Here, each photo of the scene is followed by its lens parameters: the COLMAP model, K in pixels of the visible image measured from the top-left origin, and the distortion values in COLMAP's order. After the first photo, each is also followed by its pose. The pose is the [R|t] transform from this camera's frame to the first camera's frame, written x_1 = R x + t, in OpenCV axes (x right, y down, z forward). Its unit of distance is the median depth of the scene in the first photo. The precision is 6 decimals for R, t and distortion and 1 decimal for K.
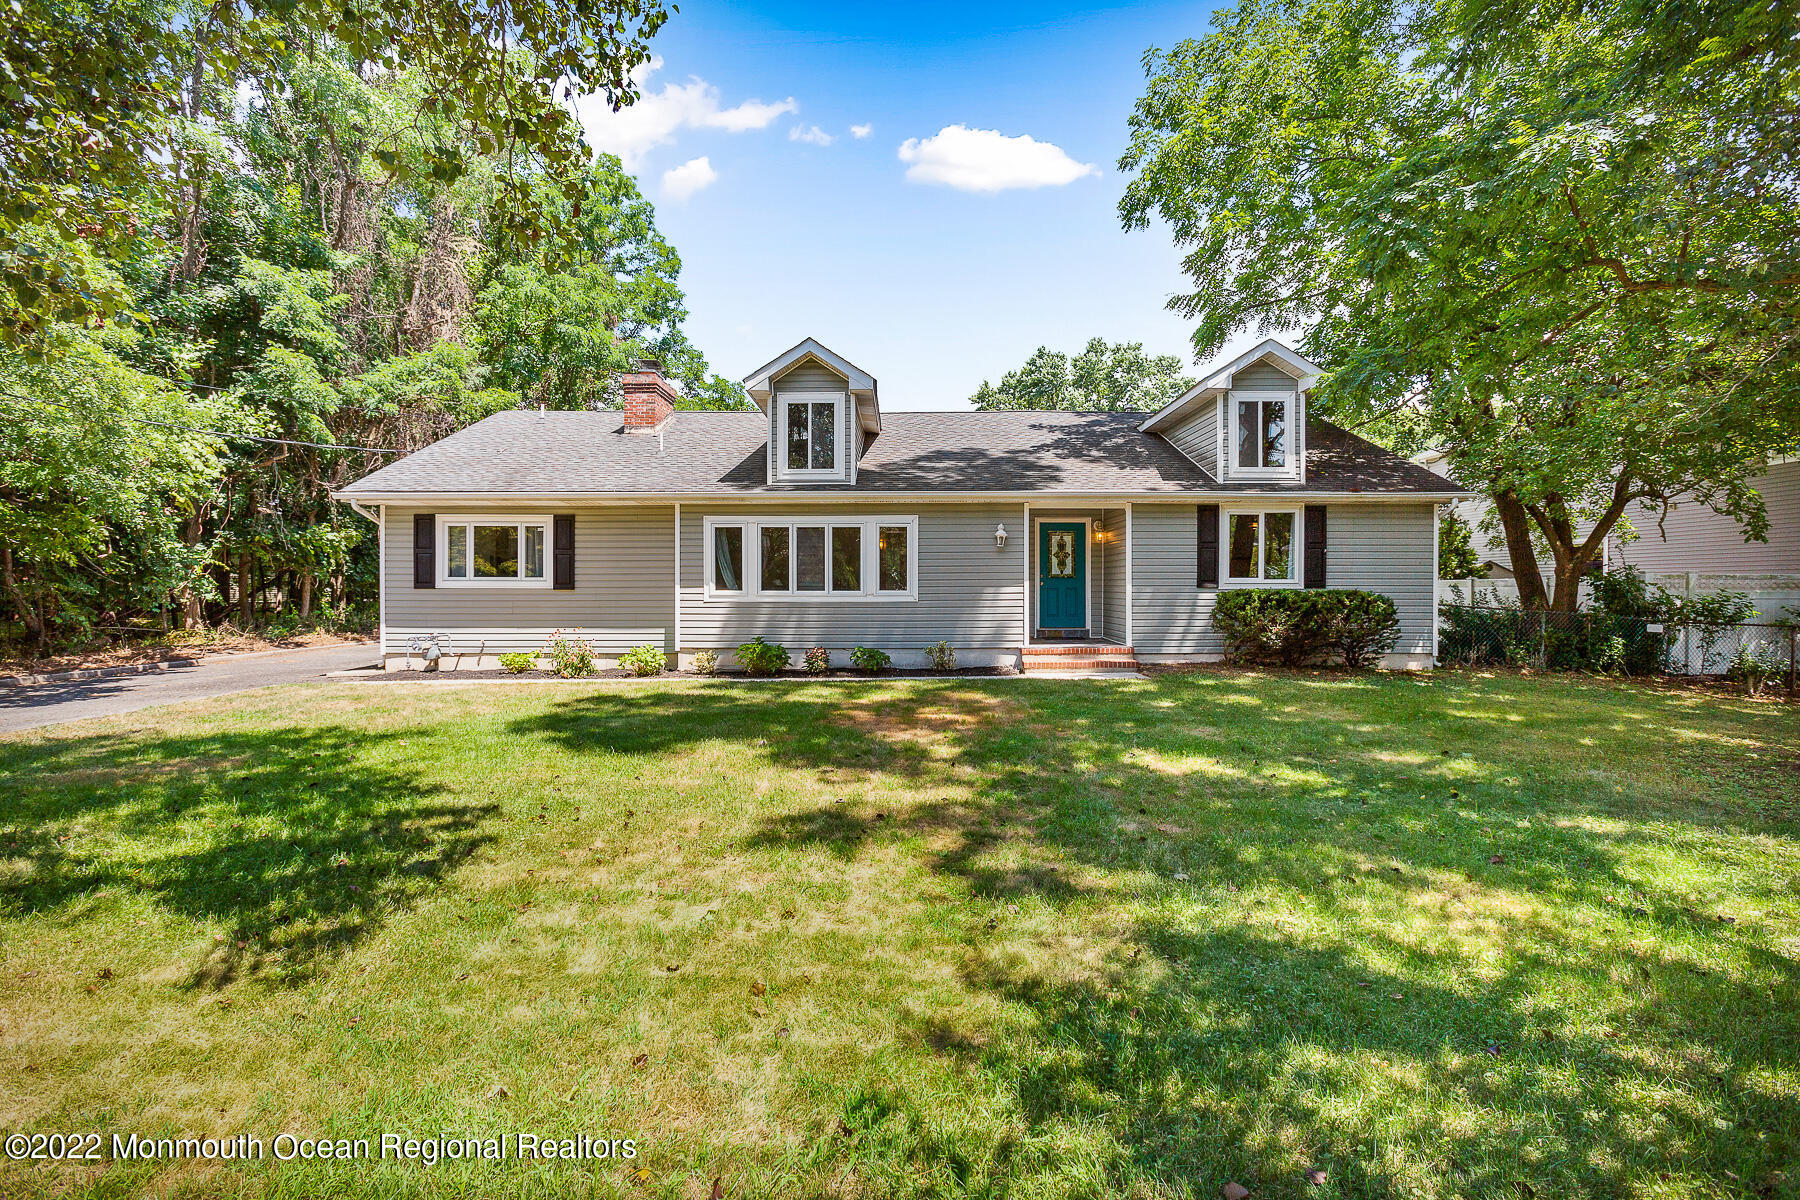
lens RADIAL K [[805.8, 0, 903.6], [0, 805.8, 595.0], [0, 0, 1]] dist [-0.014228, 0.006697]
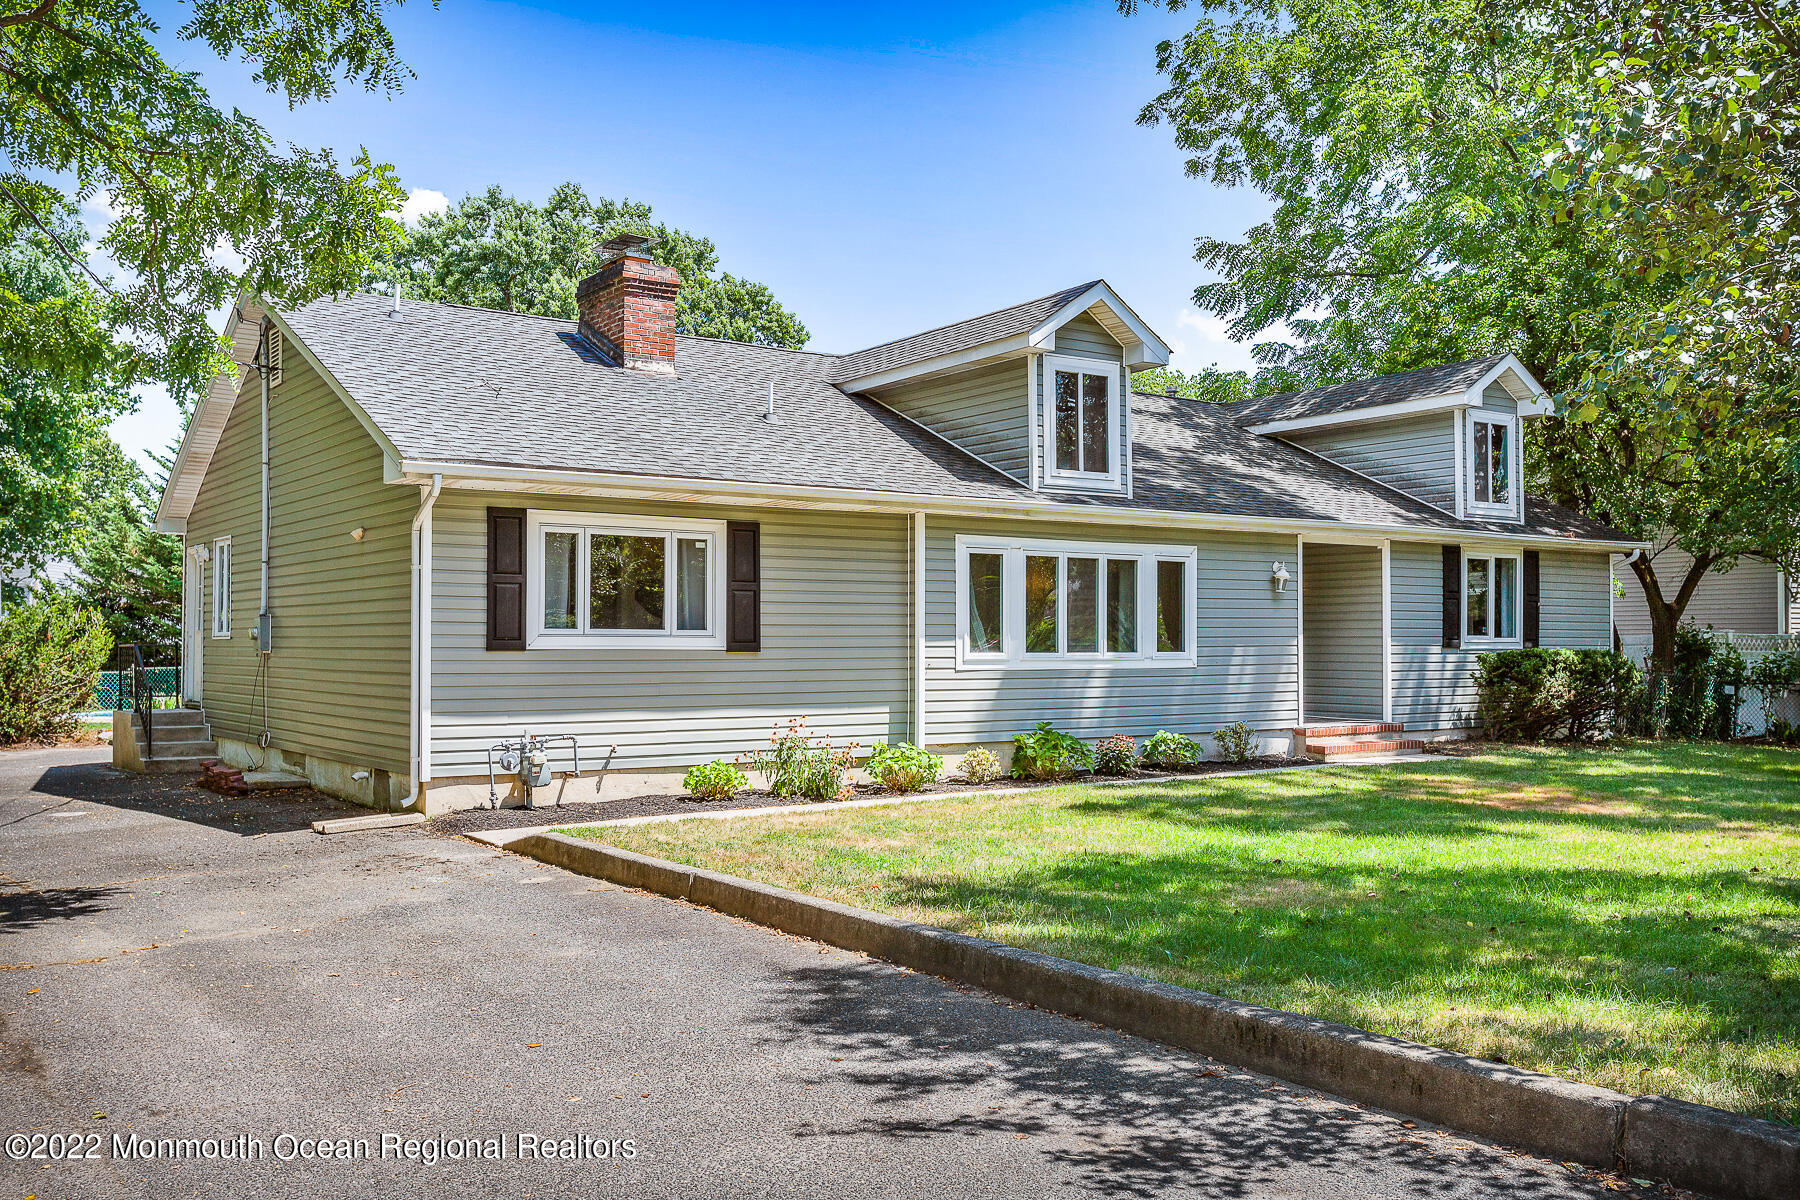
lens RADIAL K [[1589.0, 0, 901.3], [0, 1589.0, 613.8], [0, 0, 1]] dist [0.028464, -0.034161]
pose [[0.817362, 0.011490, 0.576010, -1.000678], [0.005196, 0.999613, -0.027313, -0.002151], [-0.576101, 0.025317, 0.816986, 0.007174]]
